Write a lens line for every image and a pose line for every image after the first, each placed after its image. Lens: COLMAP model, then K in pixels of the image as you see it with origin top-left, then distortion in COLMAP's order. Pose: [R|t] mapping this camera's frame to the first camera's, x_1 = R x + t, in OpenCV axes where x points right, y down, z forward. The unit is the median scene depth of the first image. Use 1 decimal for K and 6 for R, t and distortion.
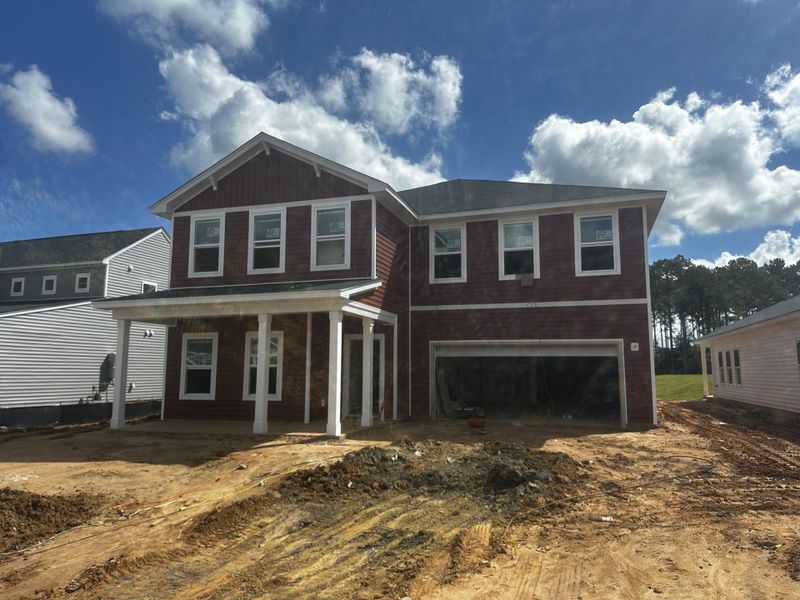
lens RADIAL K [[575.5, 0, 400.0], [0, 575.5, 300.0], [0, 0, 1]] dist [0.083277, -0.091881]
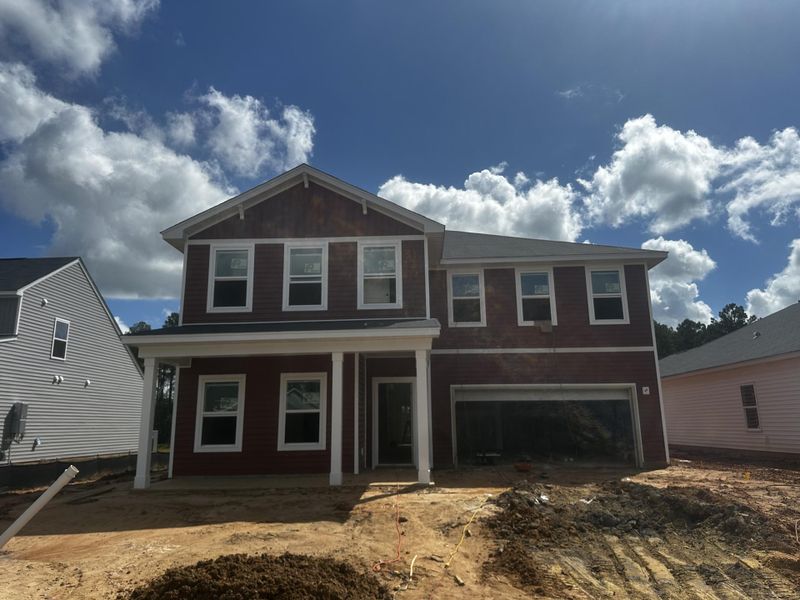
lens RADIAL K [[575.5, 0, 400.0], [0, 575.5, 300.0], [0, 0, 1]] dist [0.083277, -0.091881]
pose [[0.961579, 0.042092, 0.271282, -0.325936], [-0.018189, 0.995773, -0.090031, 0.017097], [-0.273925, 0.081637, 0.958280, 0.062962]]
